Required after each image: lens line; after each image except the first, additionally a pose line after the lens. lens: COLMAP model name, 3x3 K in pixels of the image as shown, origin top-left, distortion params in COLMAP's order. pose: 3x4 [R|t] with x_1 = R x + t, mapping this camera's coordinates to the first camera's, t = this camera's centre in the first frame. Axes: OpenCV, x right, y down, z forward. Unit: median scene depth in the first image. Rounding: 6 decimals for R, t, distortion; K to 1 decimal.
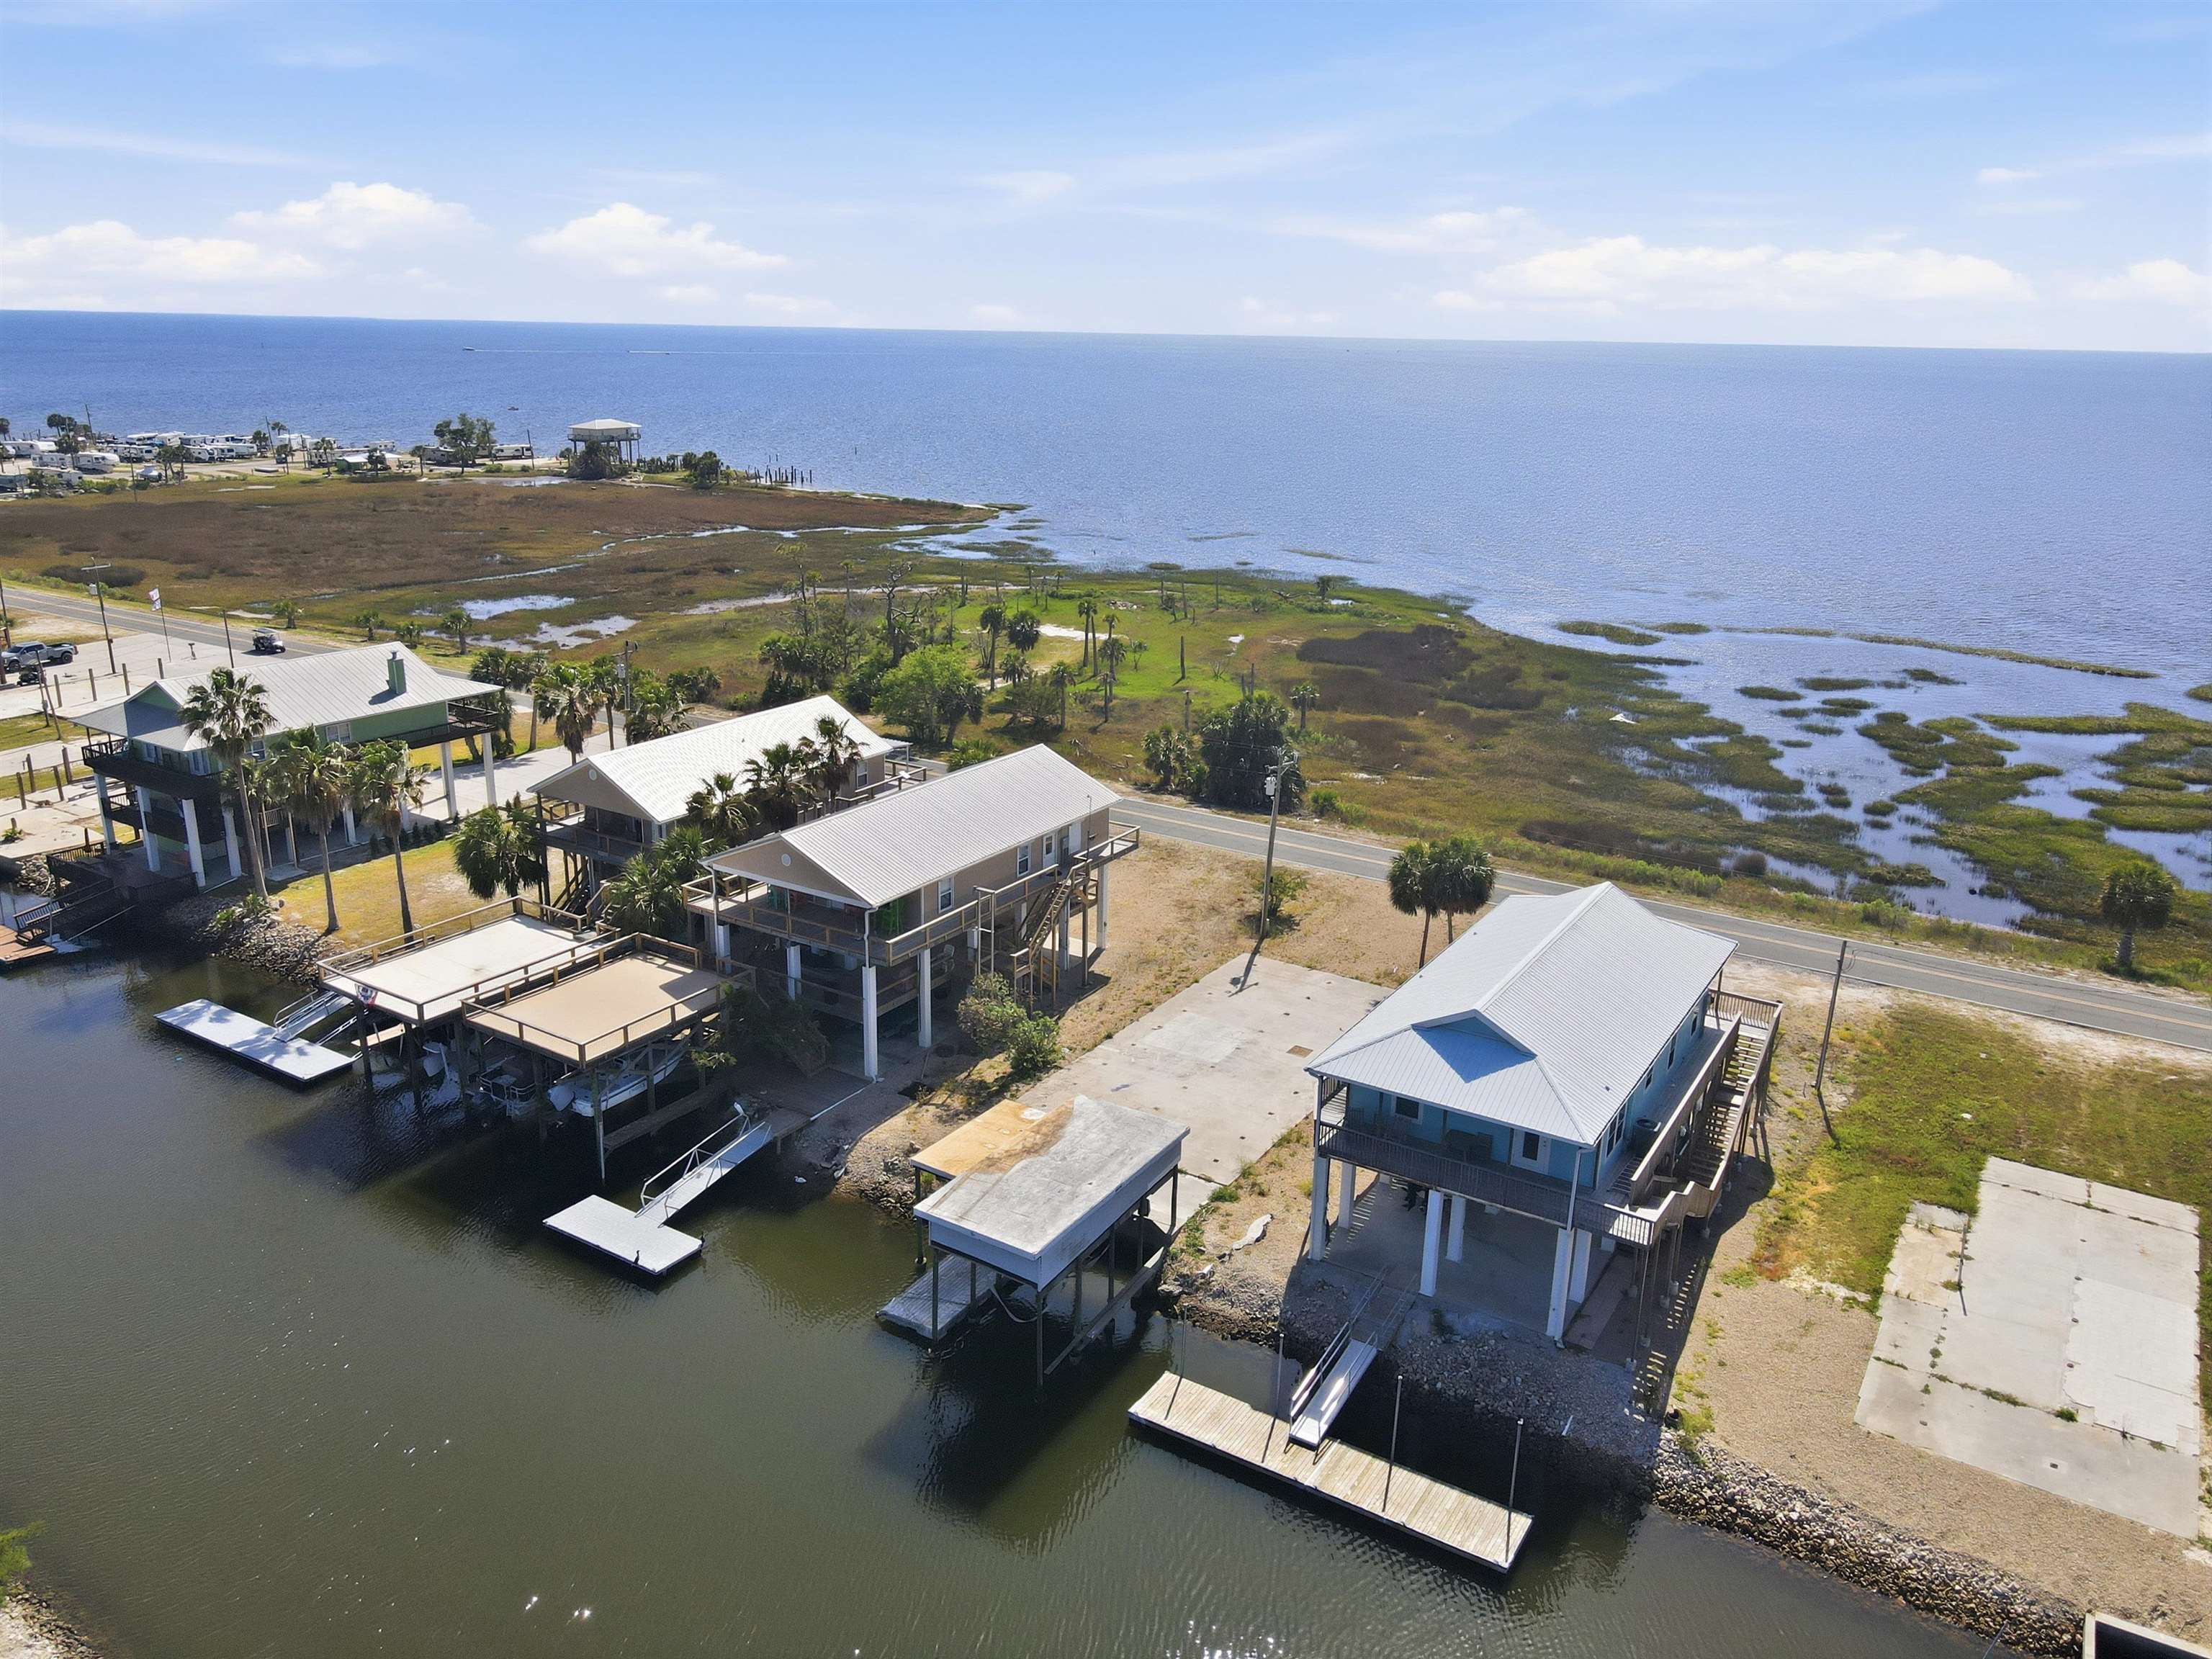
lens RADIAL K [[1621.6, 0, 1094.3], [0, 1621.6, 820.0], [0, 0, 1]] dist [-0.007697, 0.038116]
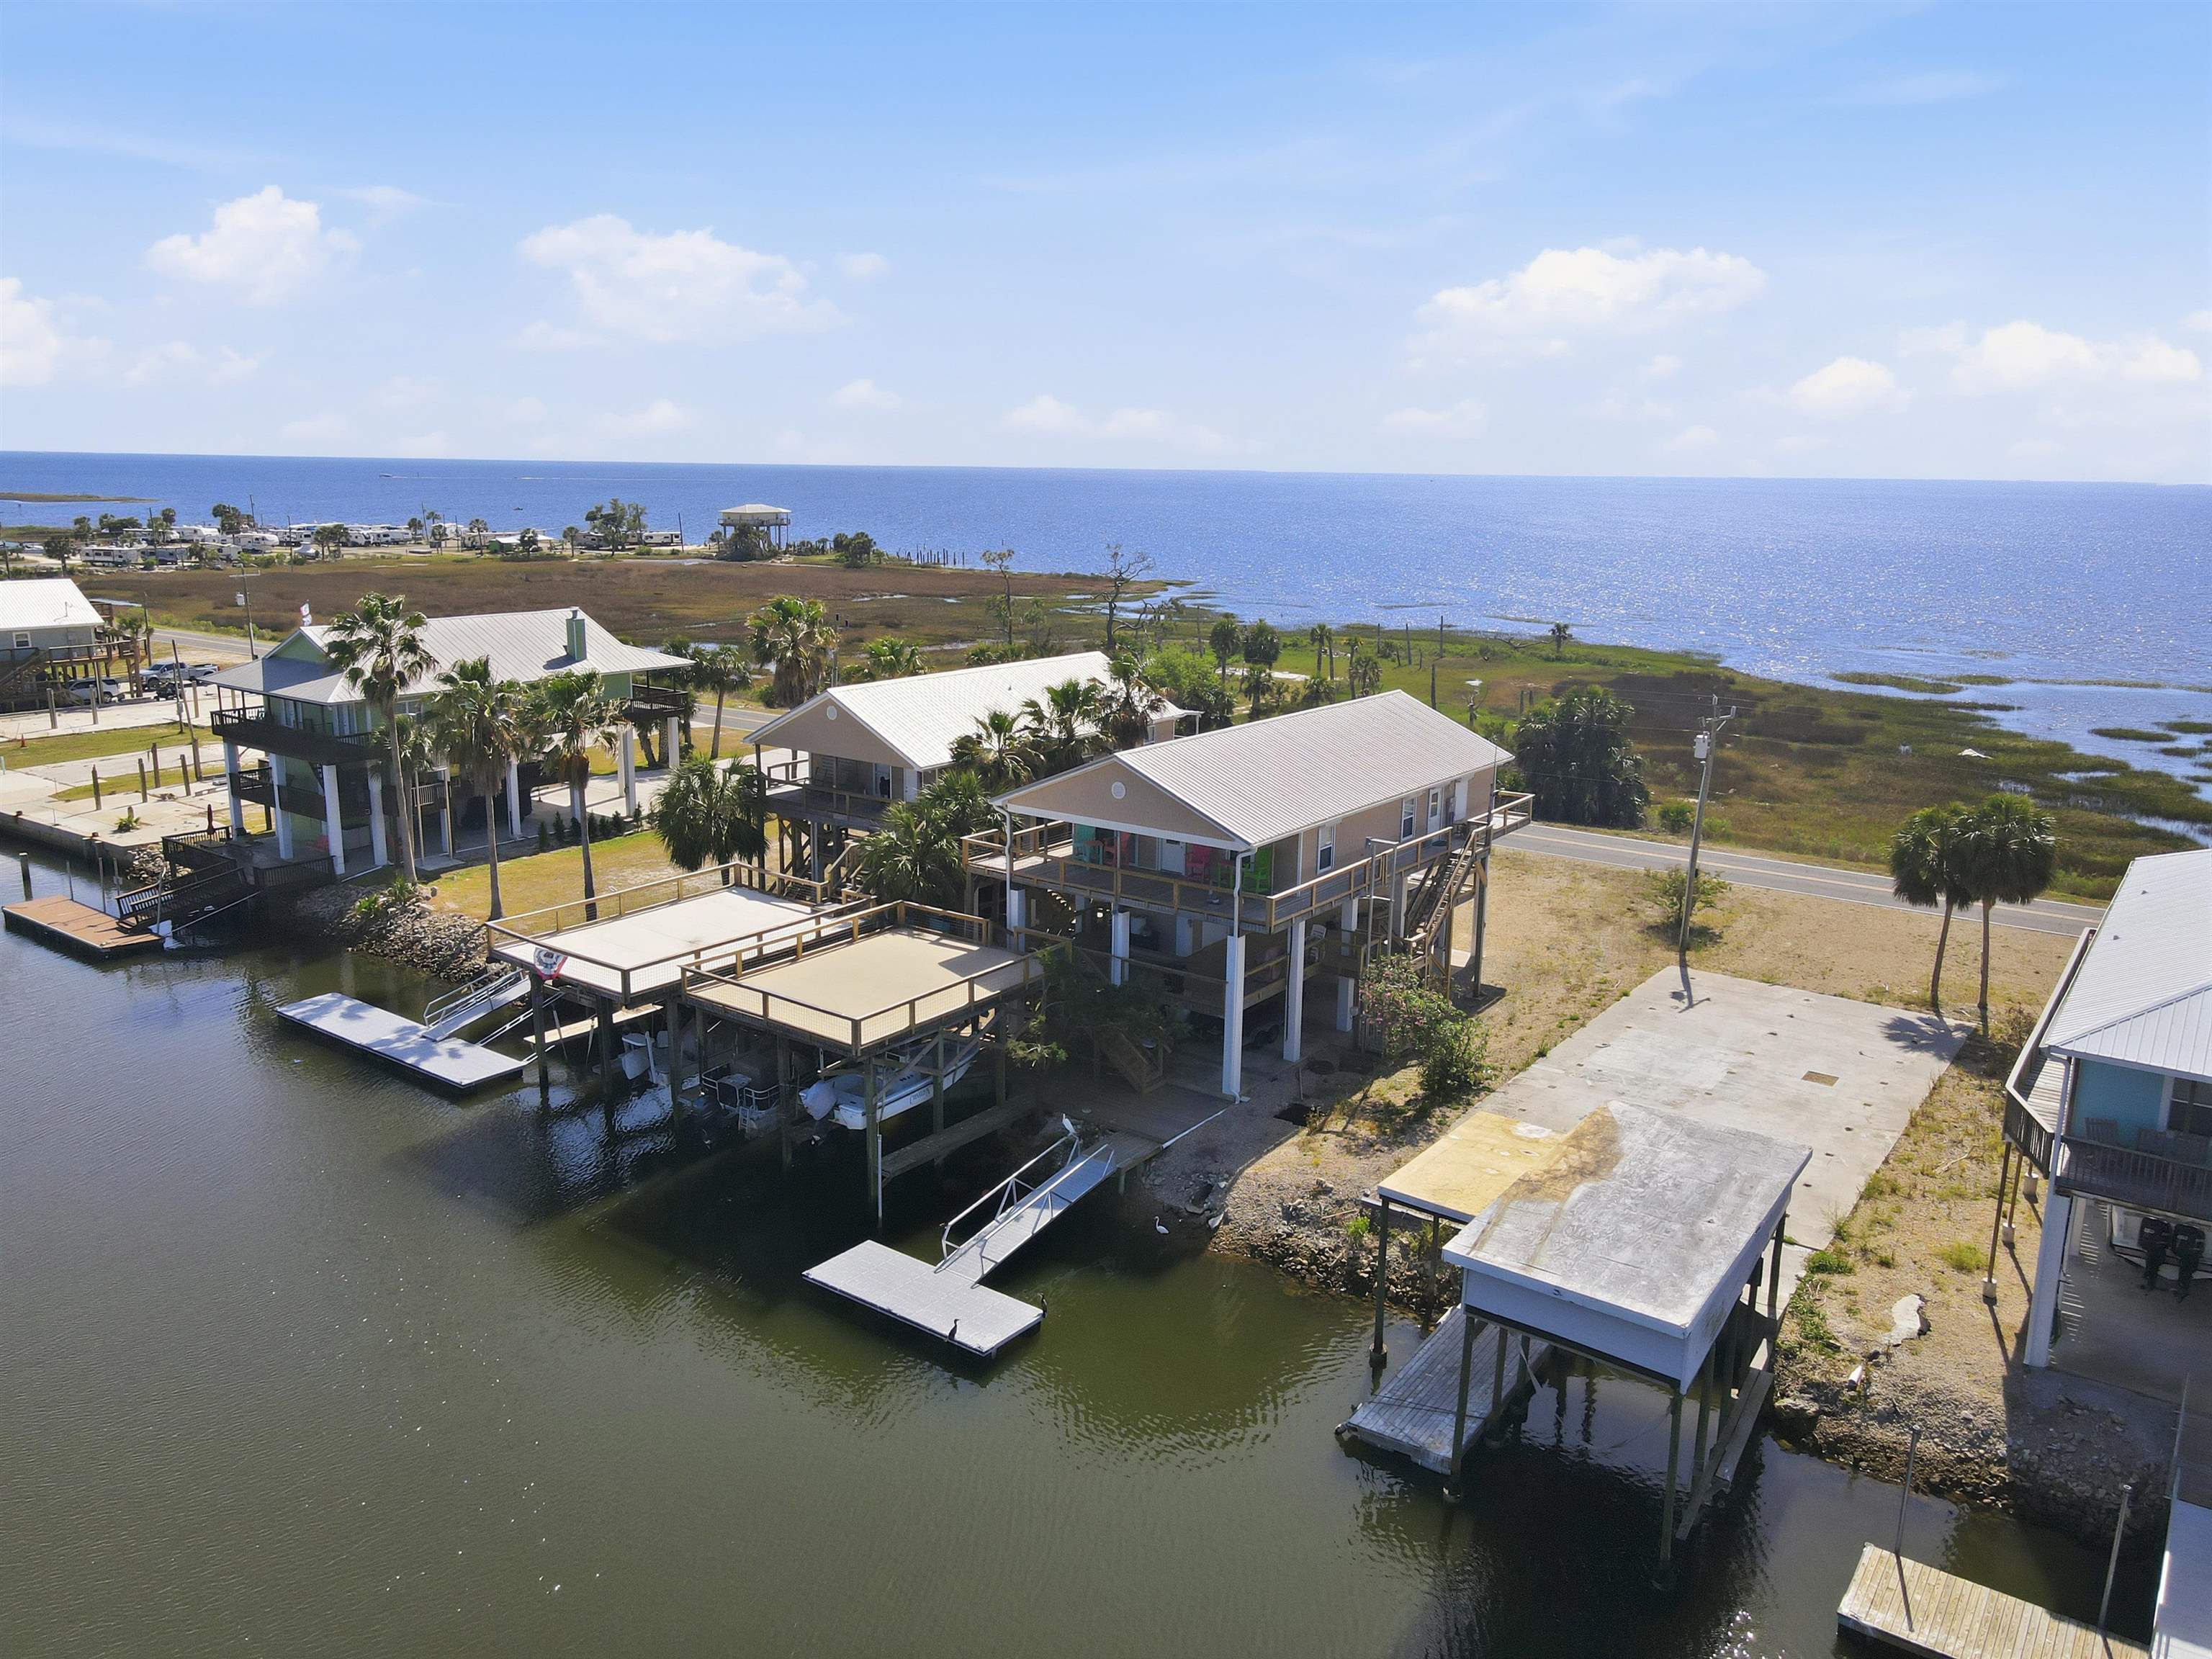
lens RADIAL K [[1621.6, 0, 1094.3], [0, 1621.6, 820.0], [0, 0, 1]] dist [-0.007697, 0.038116]
pose [[0.997673, 0.009689, -0.067495, -0.133039], [-0.015086, 0.996688, -0.079908, 0.084358], [0.066498, 0.080740, 0.994514, 0.241981]]
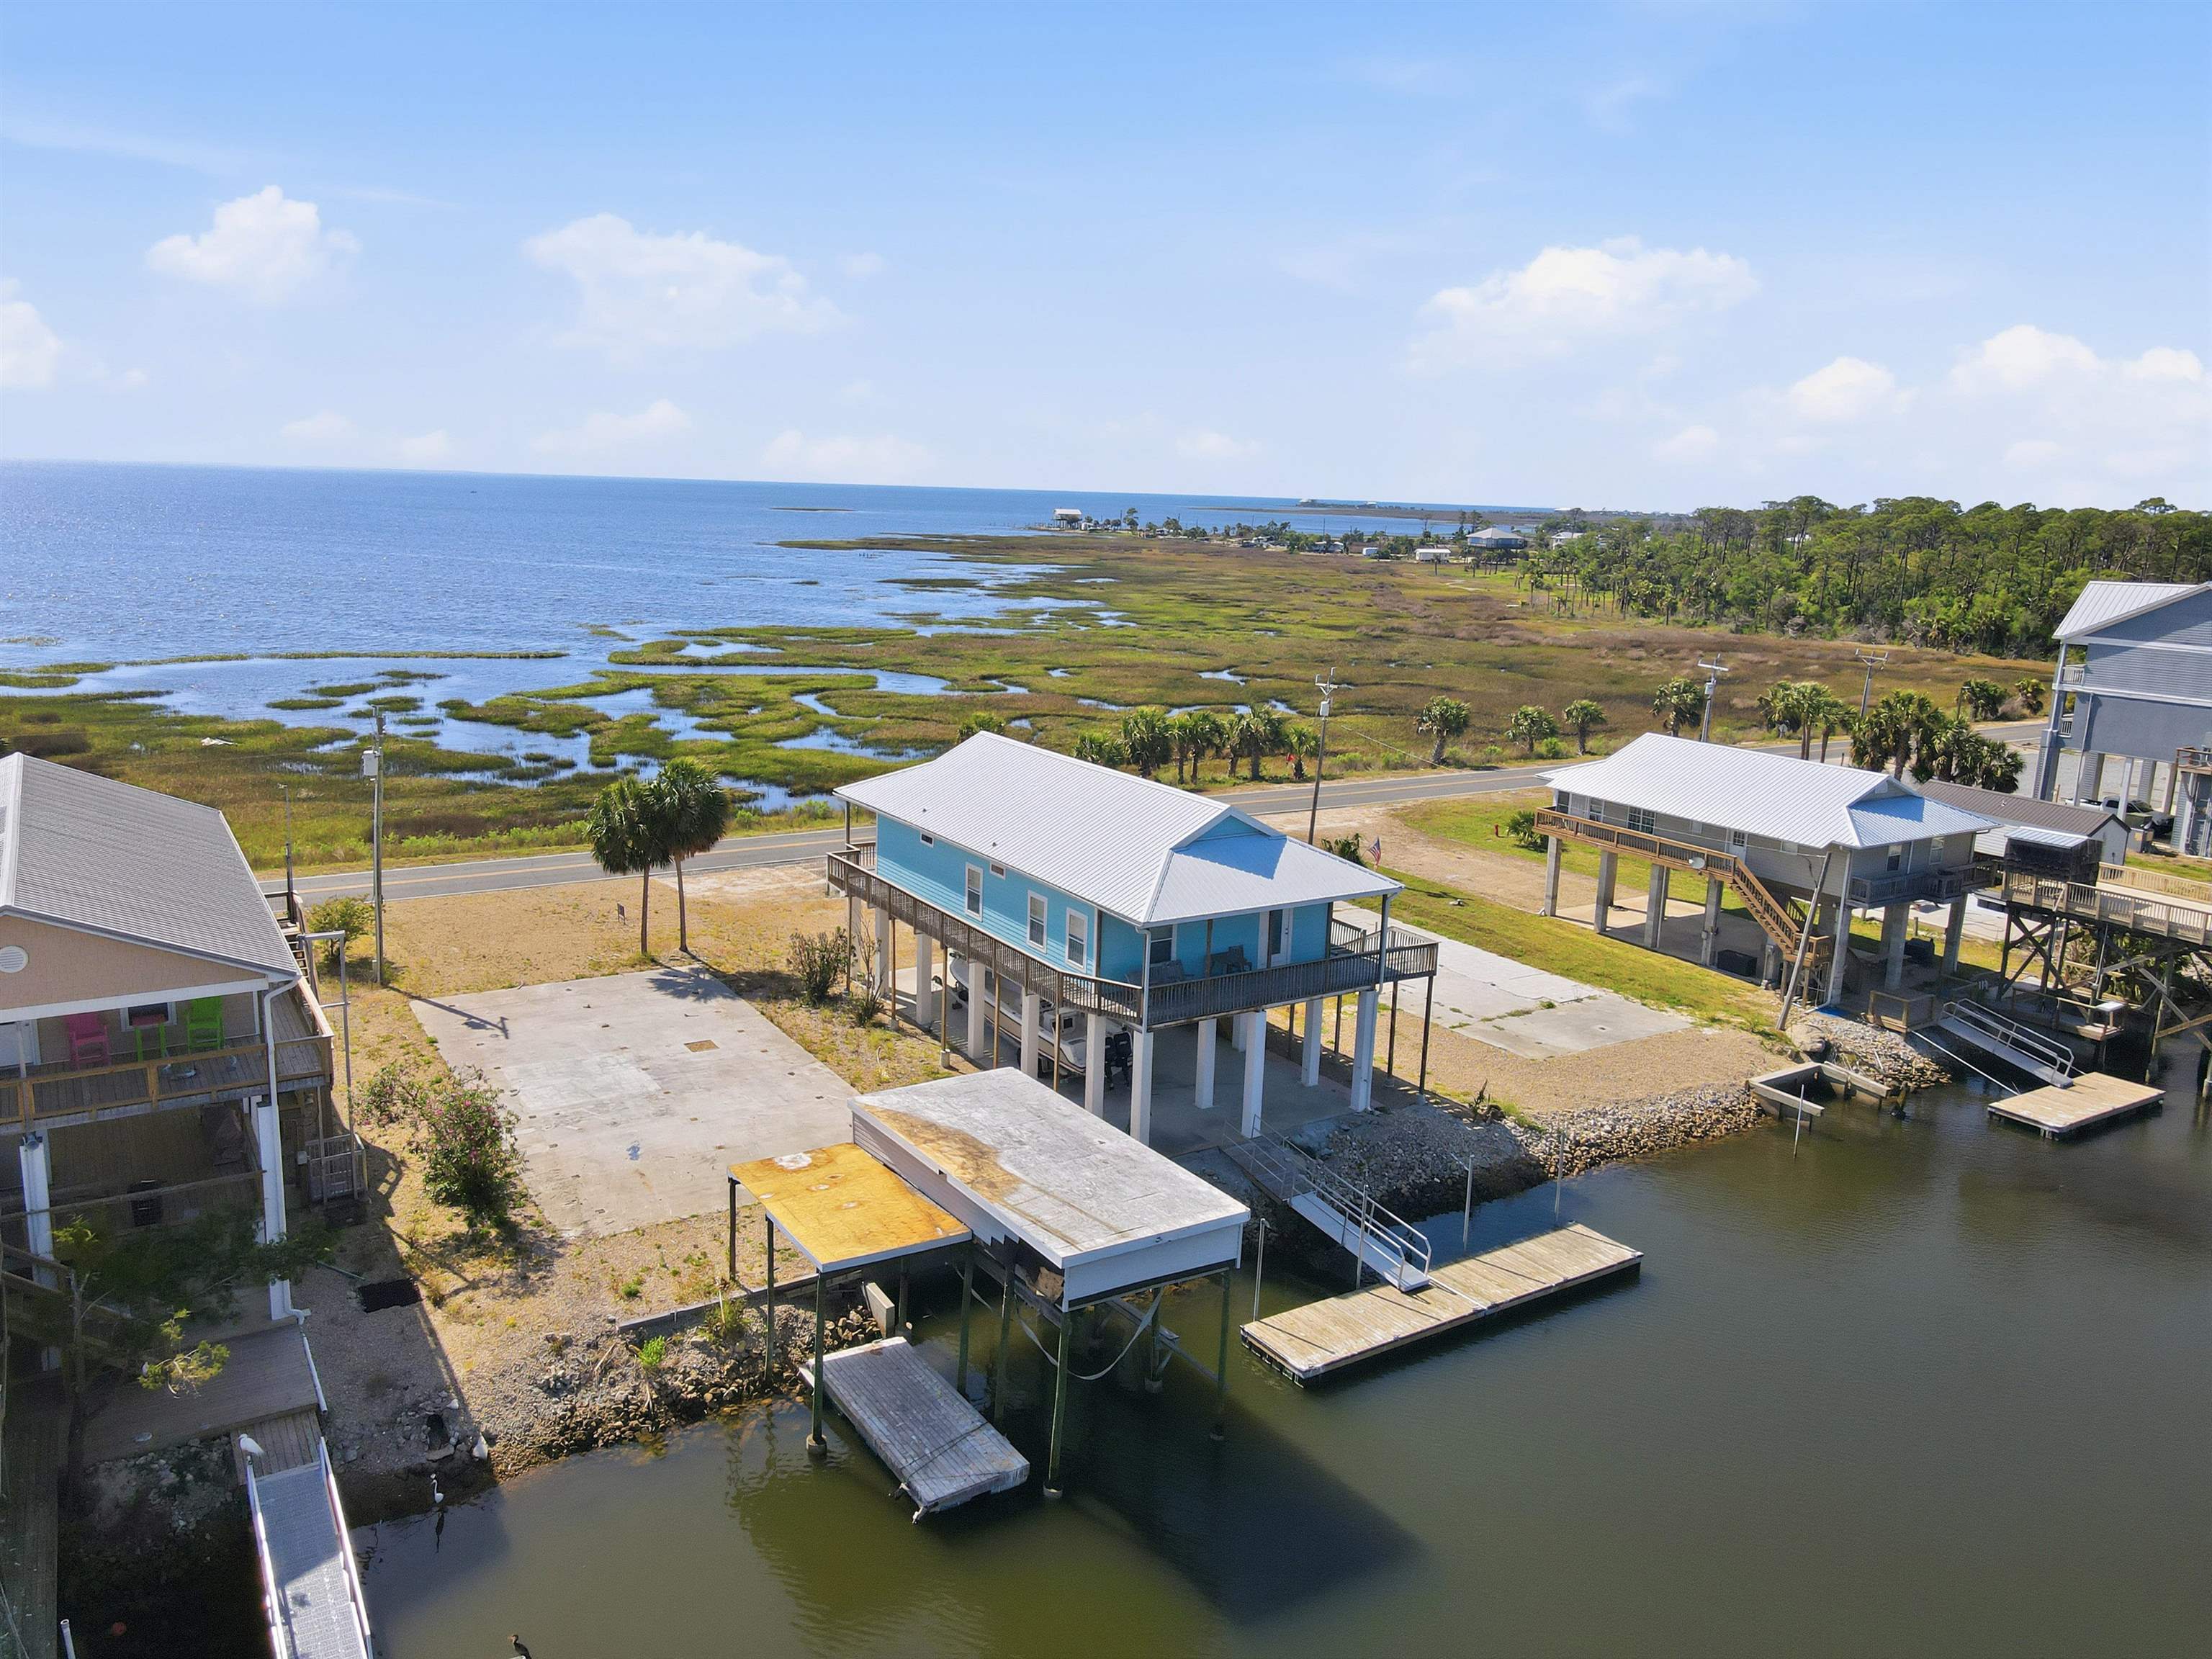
lens RADIAL K [[1621.6, 0, 1094.3], [0, 1621.6, 820.0], [0, 0, 1]] dist [-0.007697, 0.038116]
pose [[0.422889, -0.187239, 0.886626, -0.408548], [0.240709, 0.966481, 0.089293, 0.016816], [-0.873627, 0.175658, 0.453784, 0.445100]]
